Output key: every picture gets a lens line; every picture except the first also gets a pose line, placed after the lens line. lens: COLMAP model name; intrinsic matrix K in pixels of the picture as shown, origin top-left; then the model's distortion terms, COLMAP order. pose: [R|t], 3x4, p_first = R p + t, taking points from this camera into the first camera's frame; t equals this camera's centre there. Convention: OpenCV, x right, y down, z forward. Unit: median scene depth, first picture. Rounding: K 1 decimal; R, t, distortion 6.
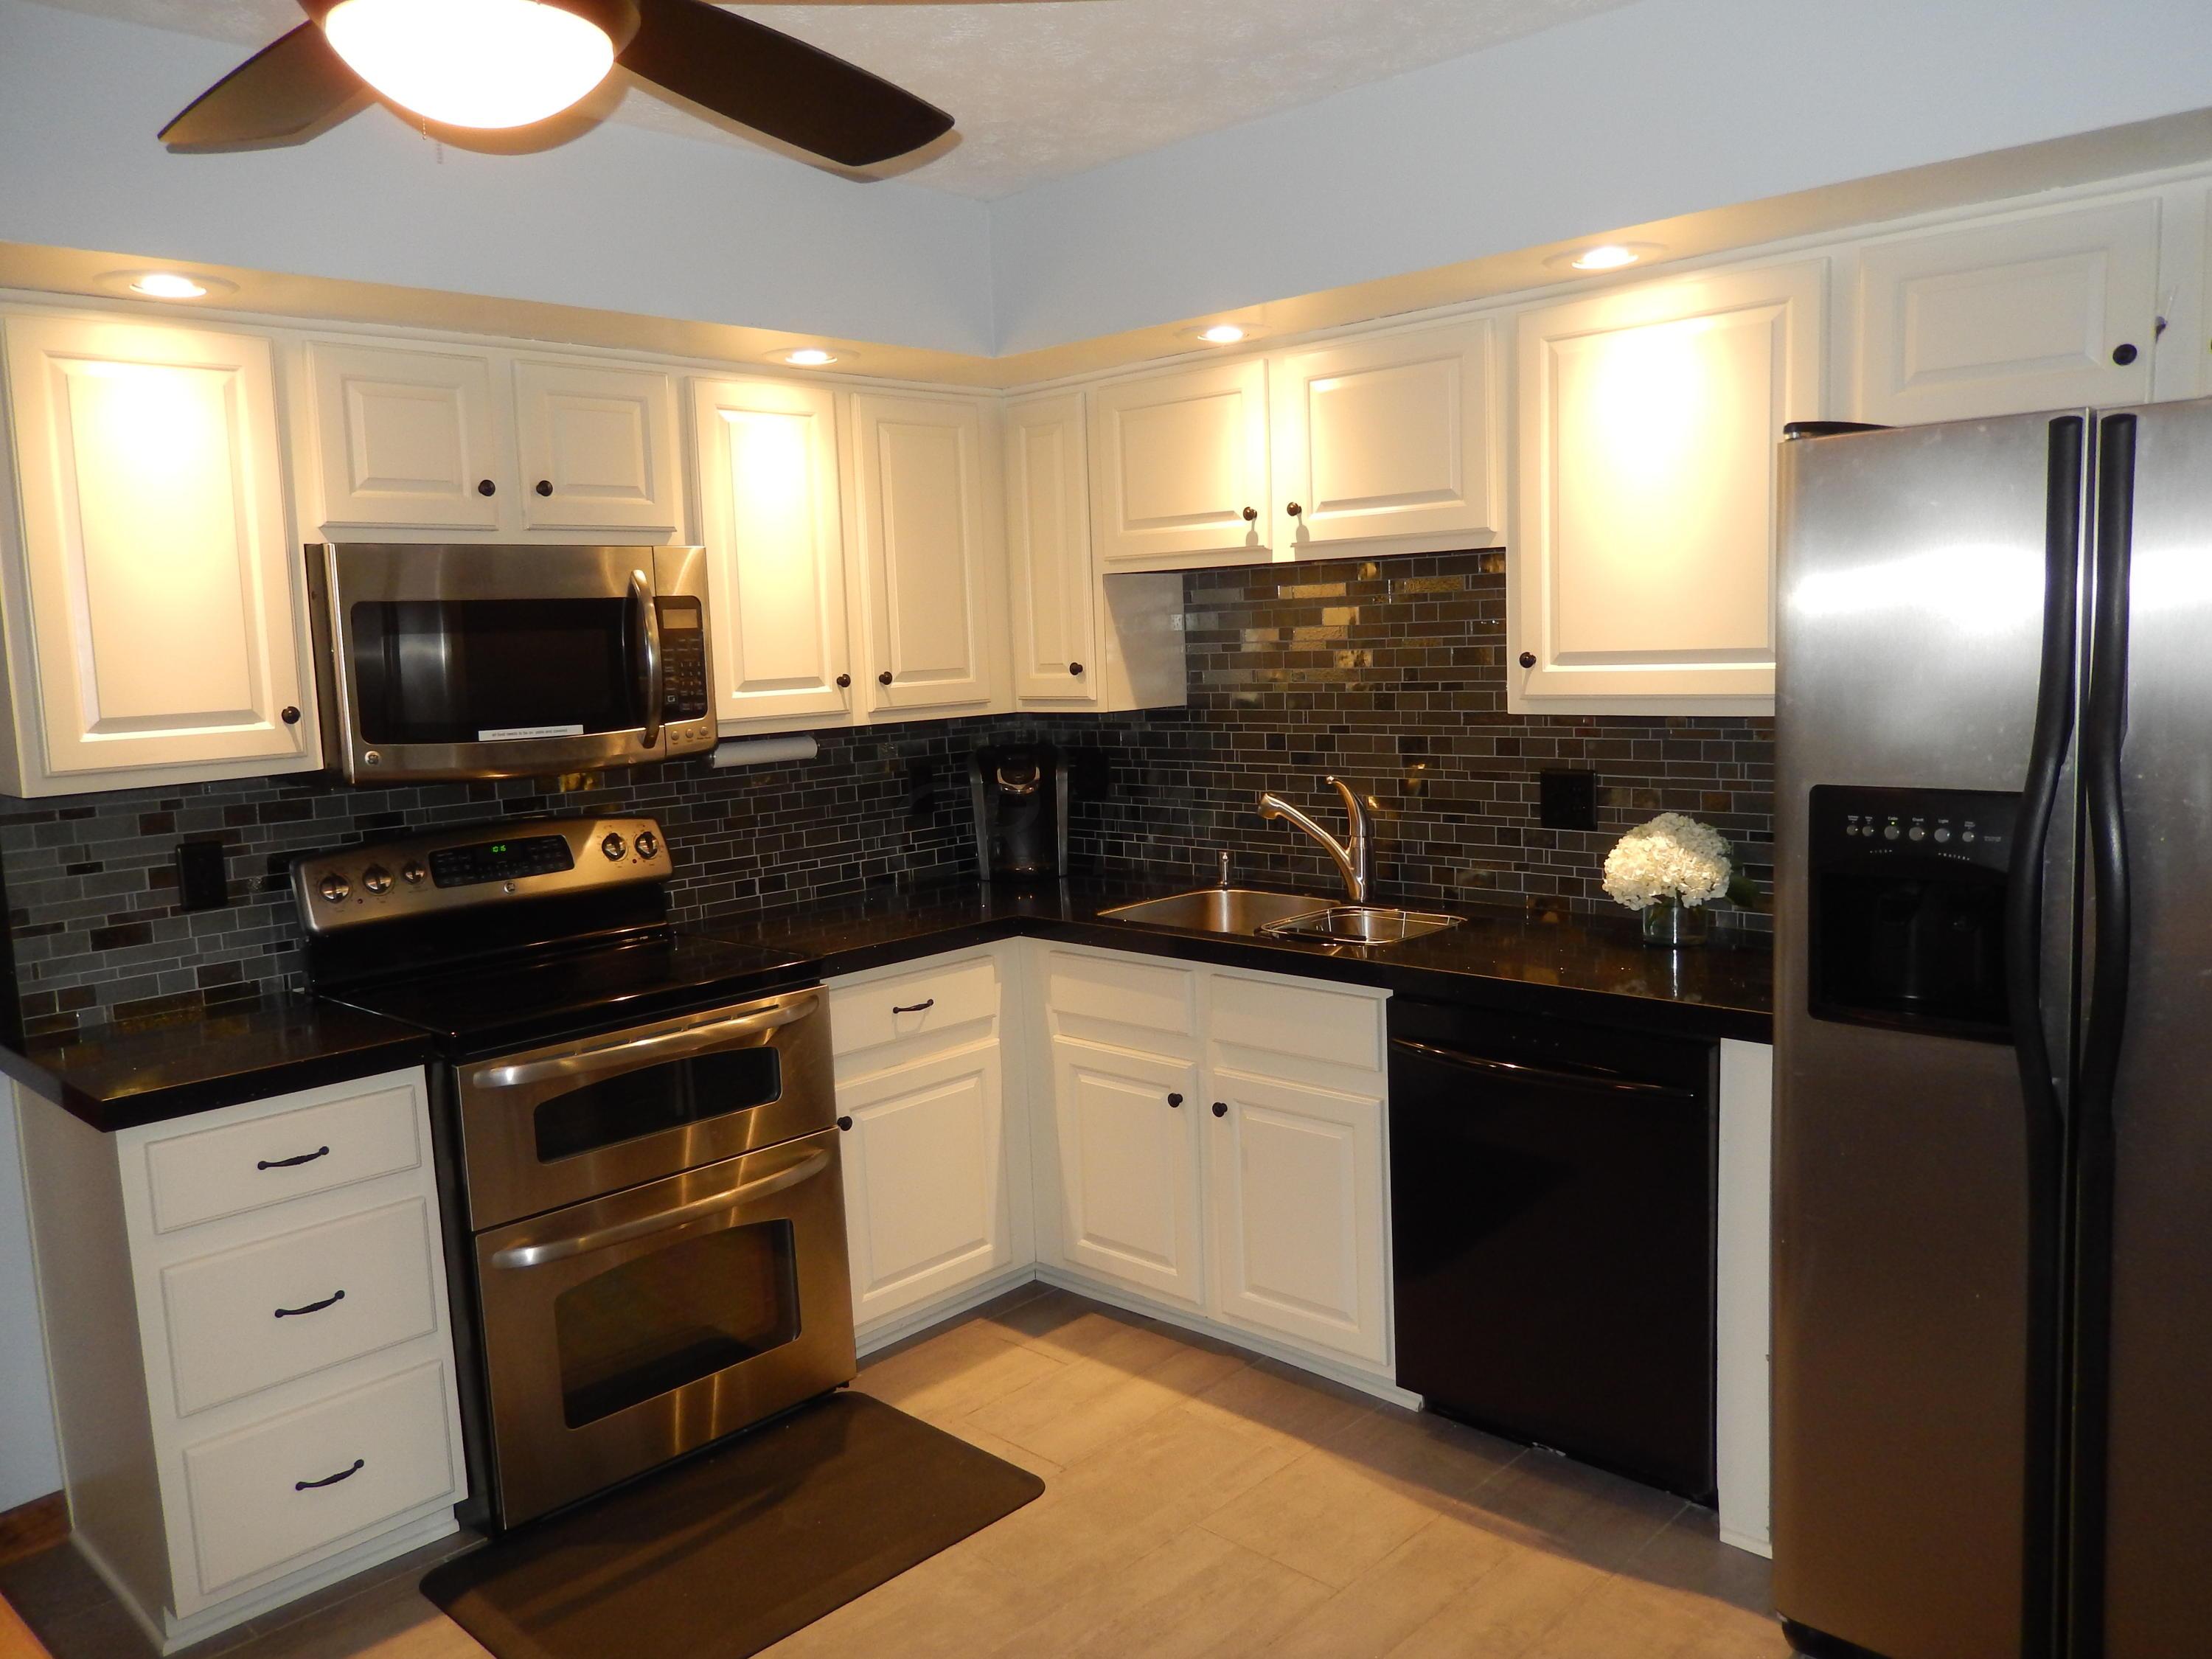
lens RADIAL K [[1663.6, 0, 1097.9], [0, 1663.6, 818.7], [0, 0, 1]] dist [-0.008201, 0.006711]
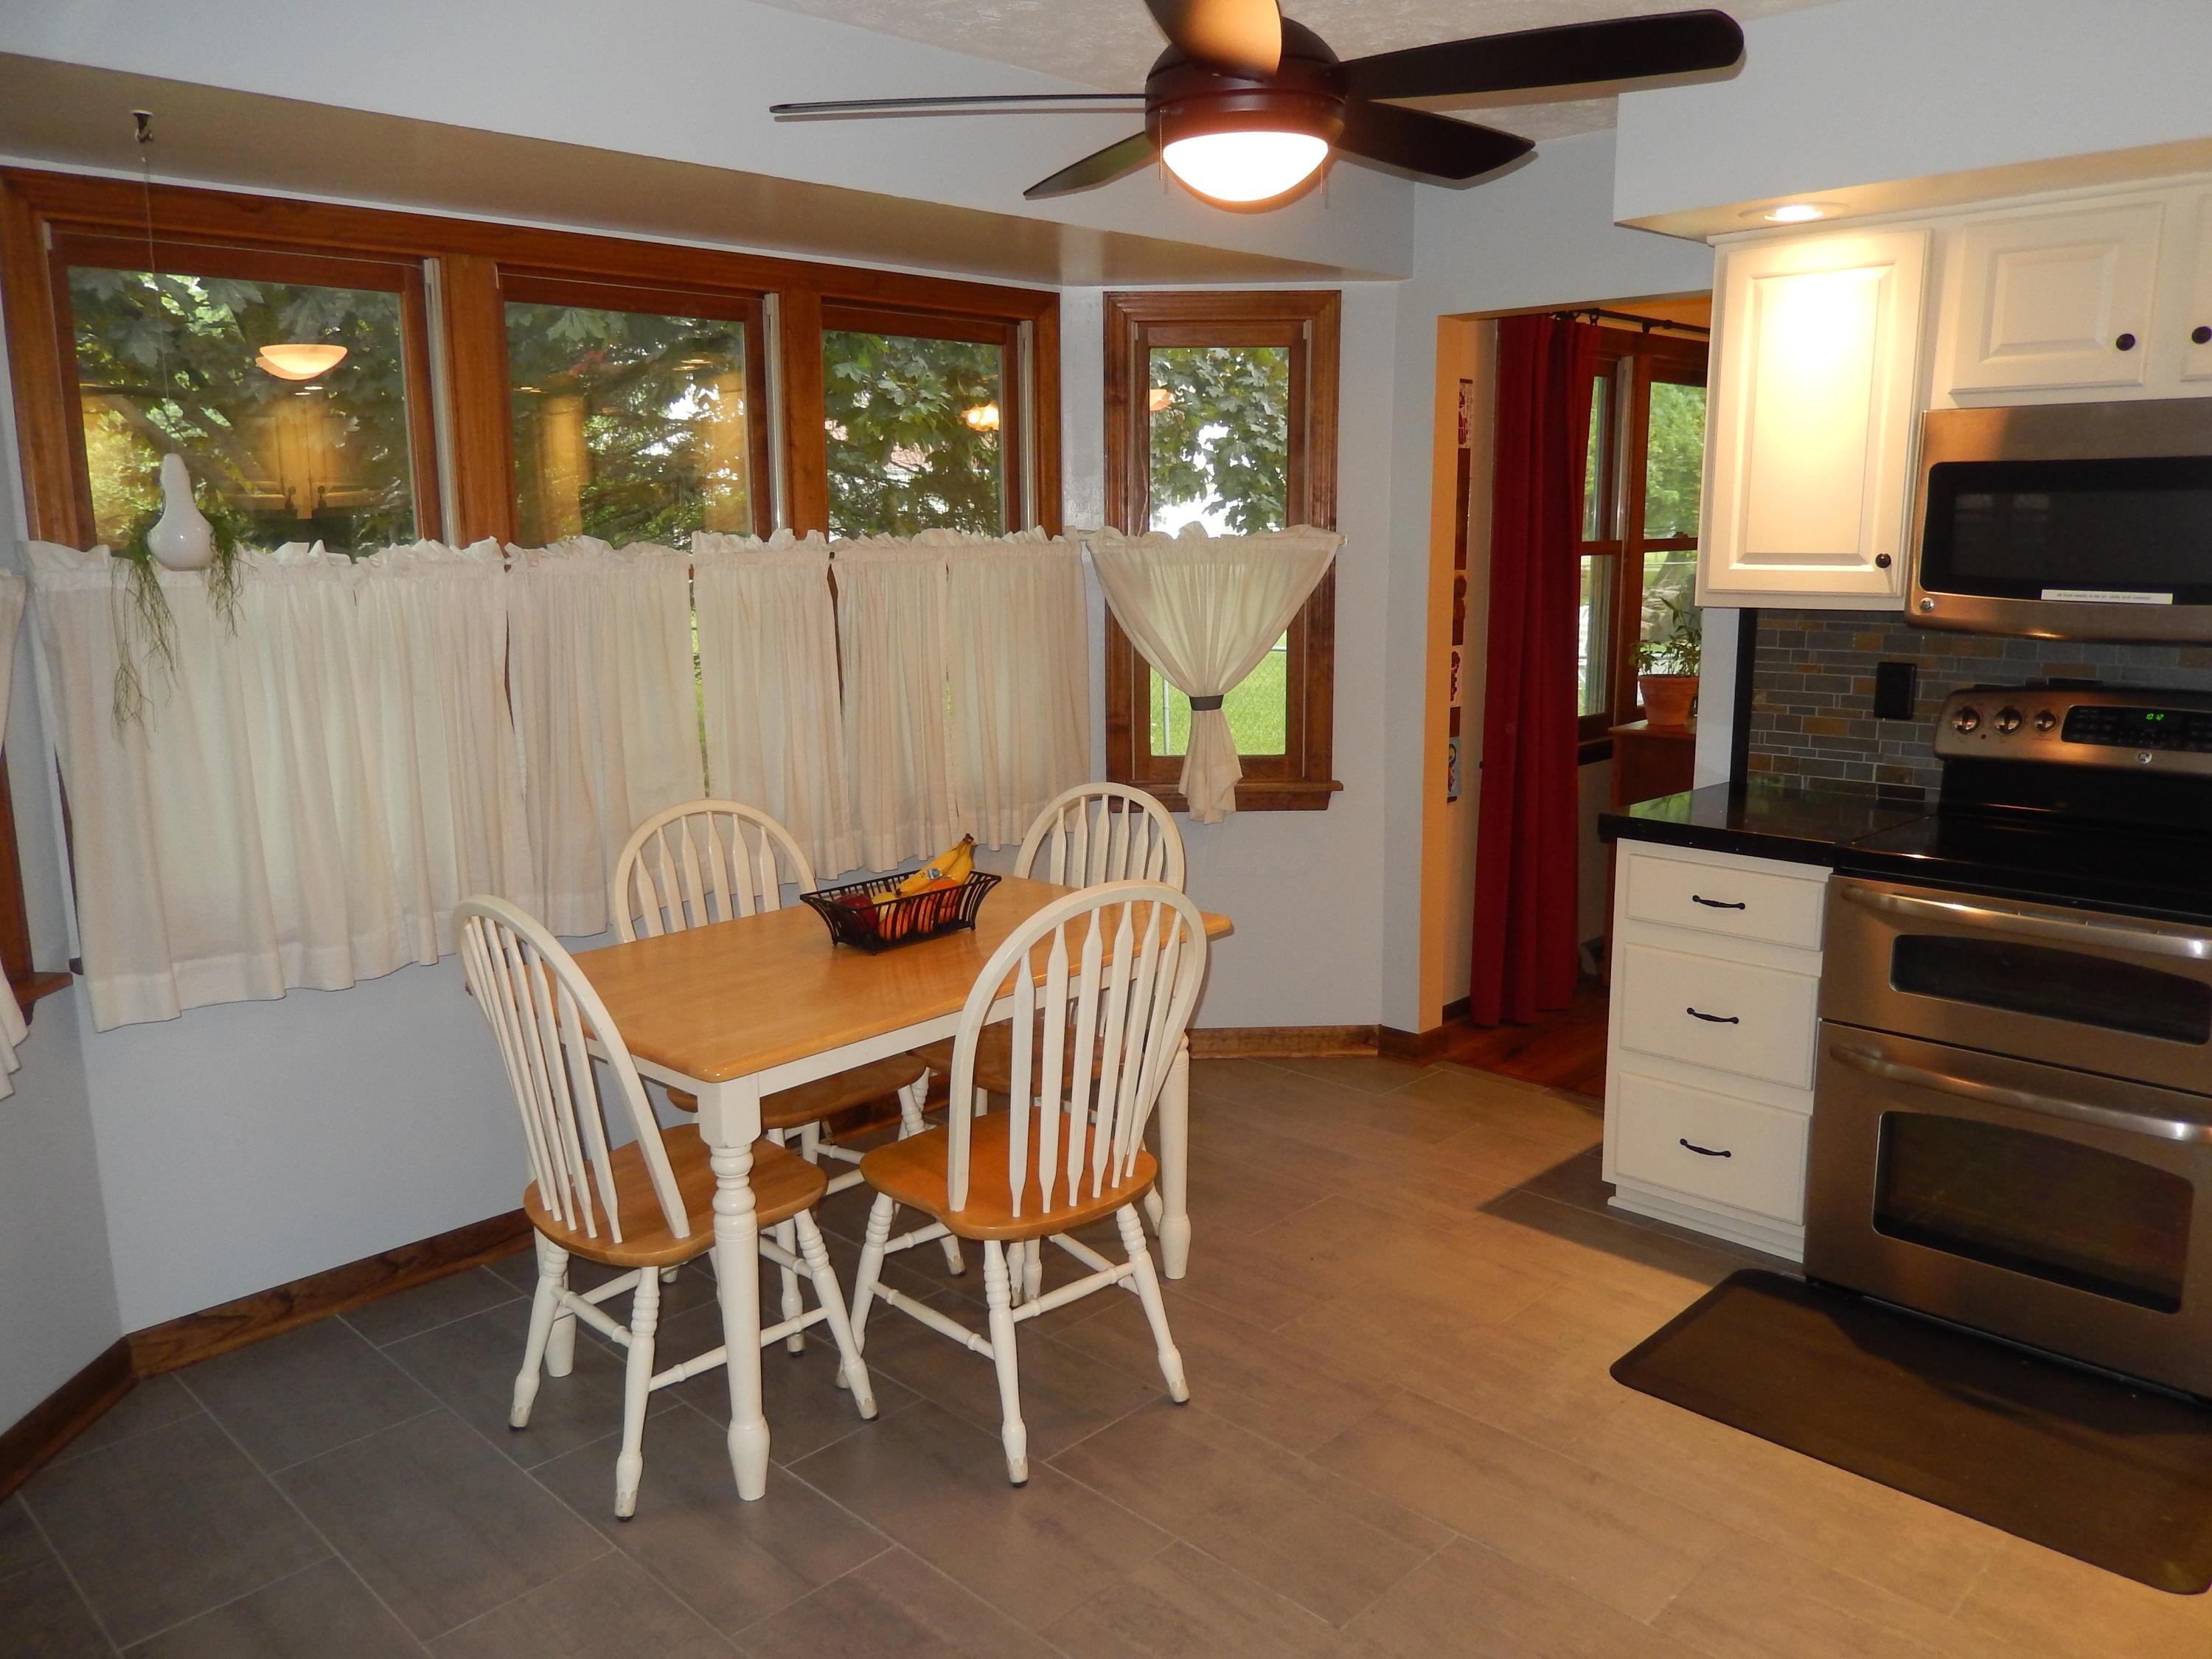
lens RADIAL K [[1663.6, 0, 1107.5], [0, 1663.6, 827.6], [0, 0, 1]] dist [-0.008201, 0.006711]
pose [[-0.008606, 0.223808, -0.974595, 0.608006], [-0.104699, 0.969073, 0.223464, -0.072861], [0.994467, 0.103962, 0.015092, 0.392128]]
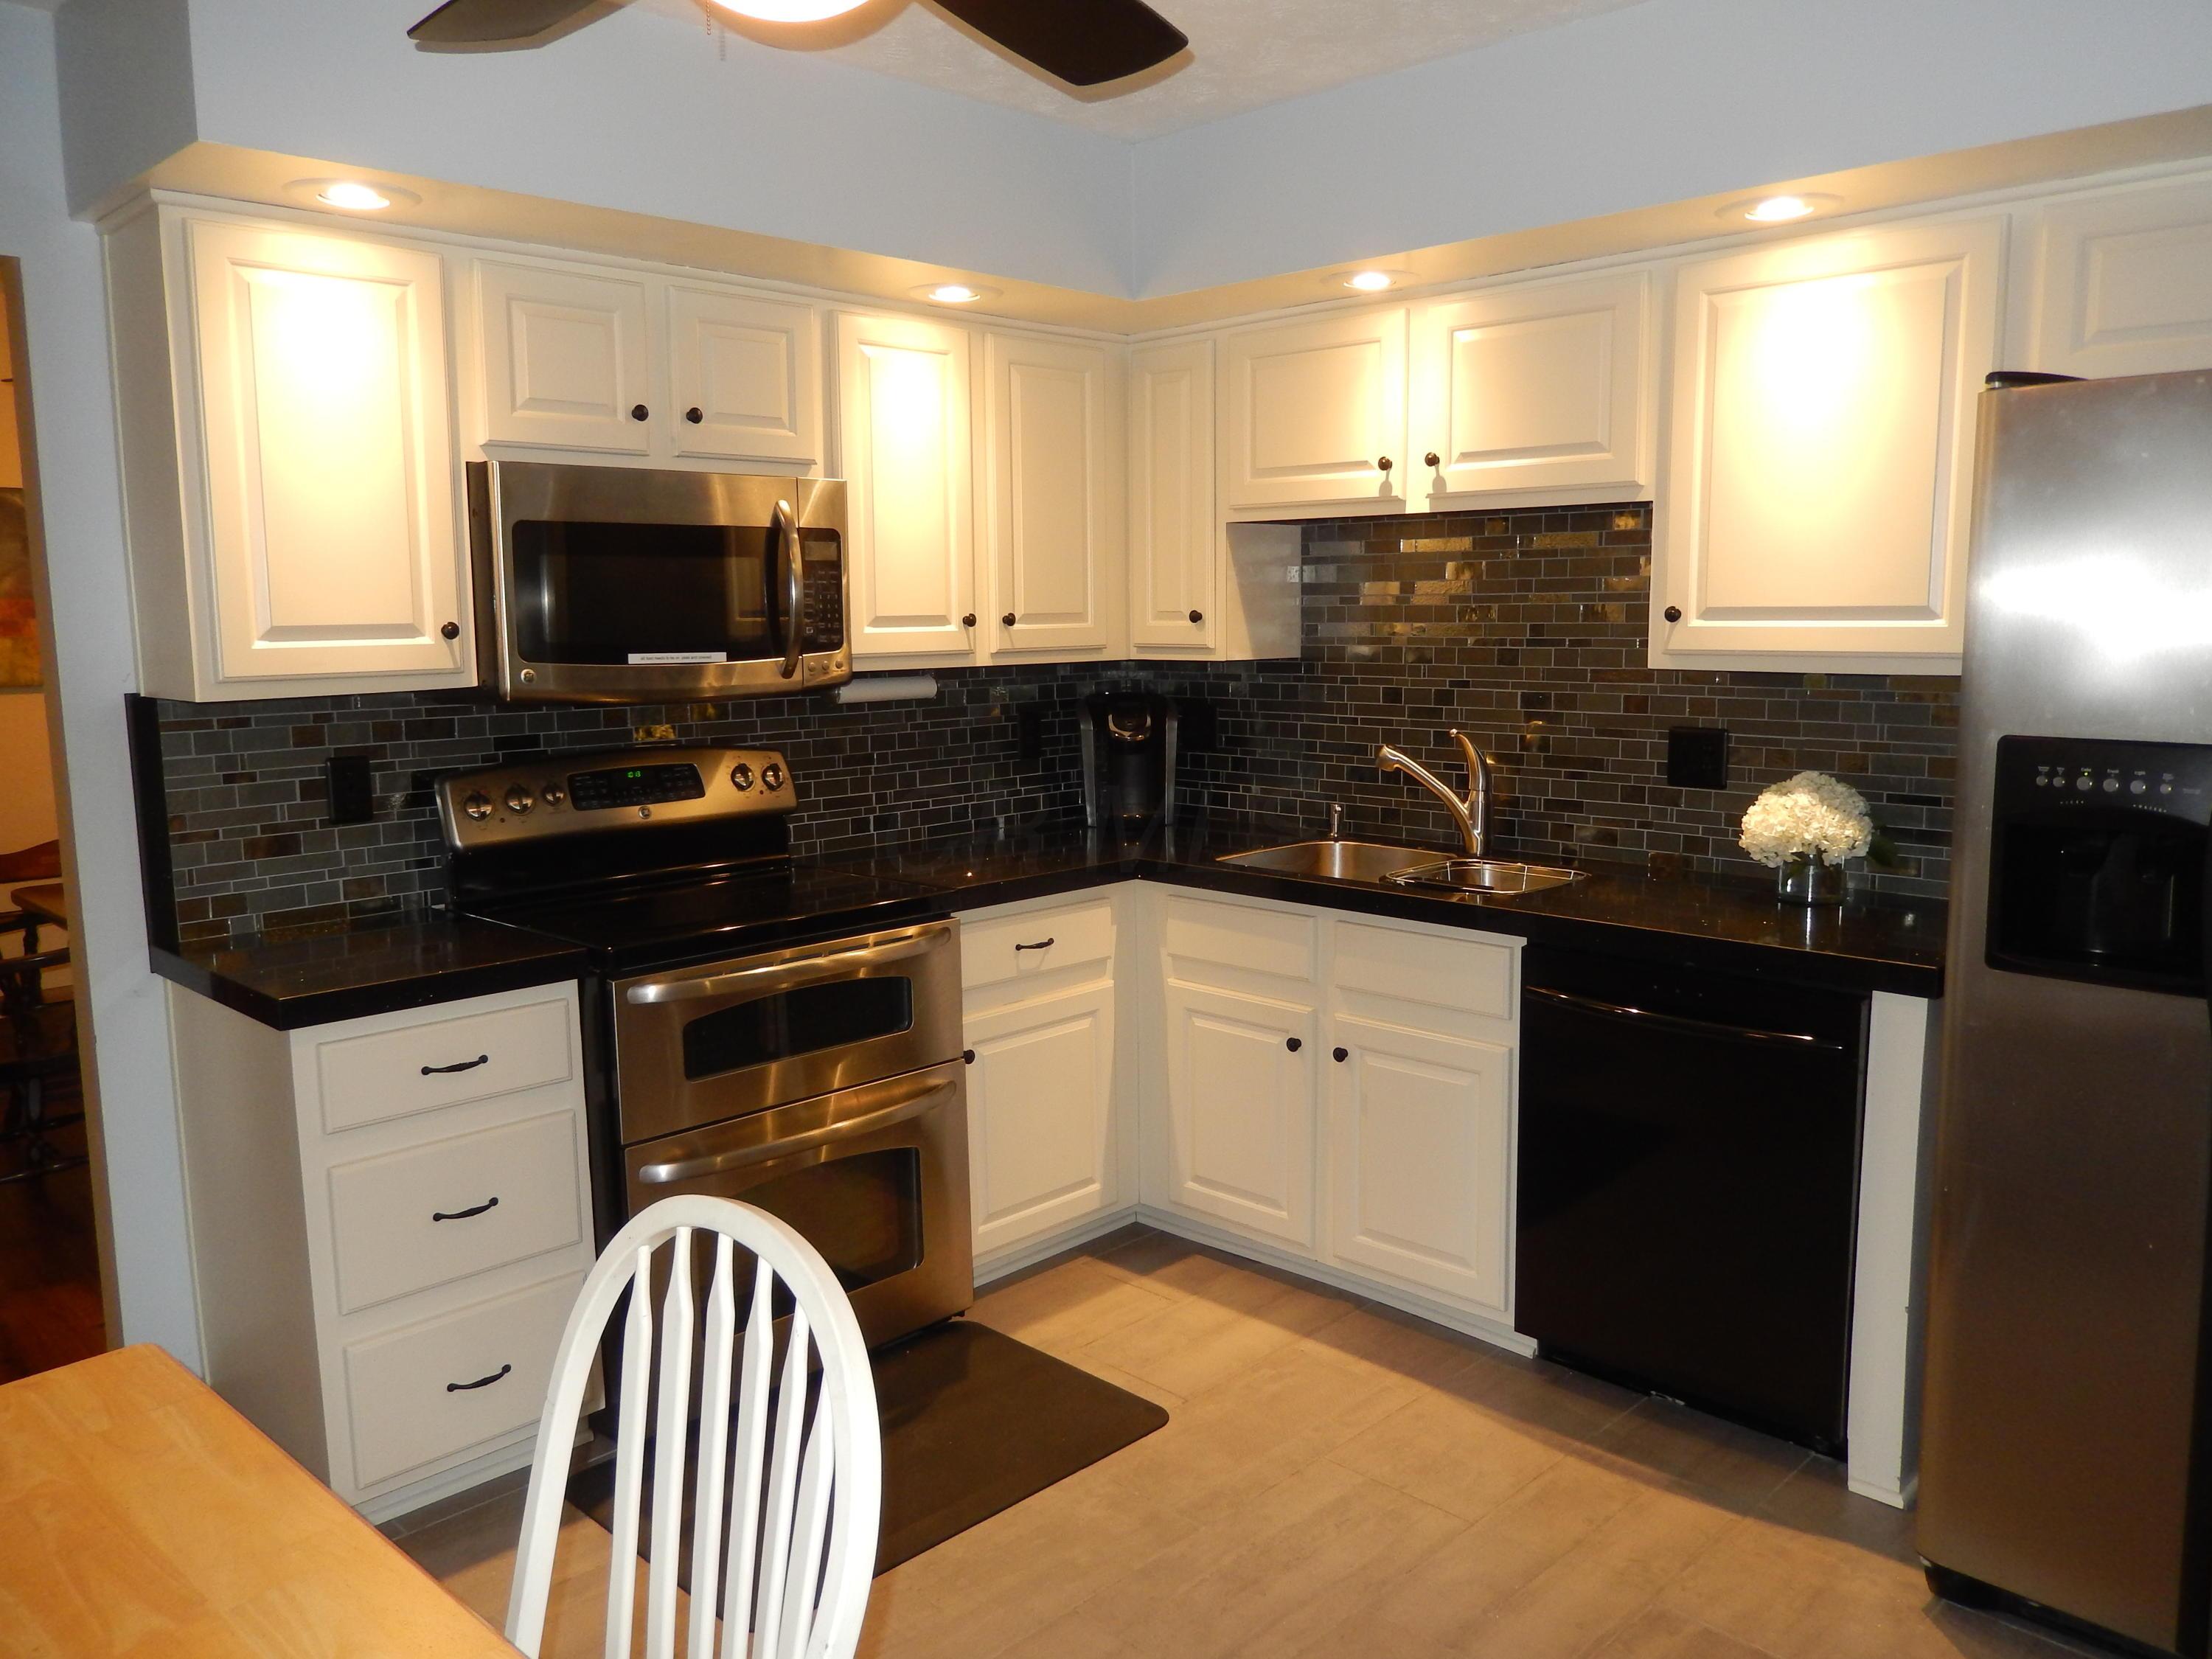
lens RADIAL K [[1663.6, 0, 1094.9], [0, 1663.6, 822.4], [0, 0, 1]] dist [-0.008201, 0.006711]
pose [[0.999457, 0.030812, -0.011646, -0.065840], [-0.030591, 0.999357, 0.018690, 0.019205], [0.012215, -0.018323, 0.999757, -0.006072]]
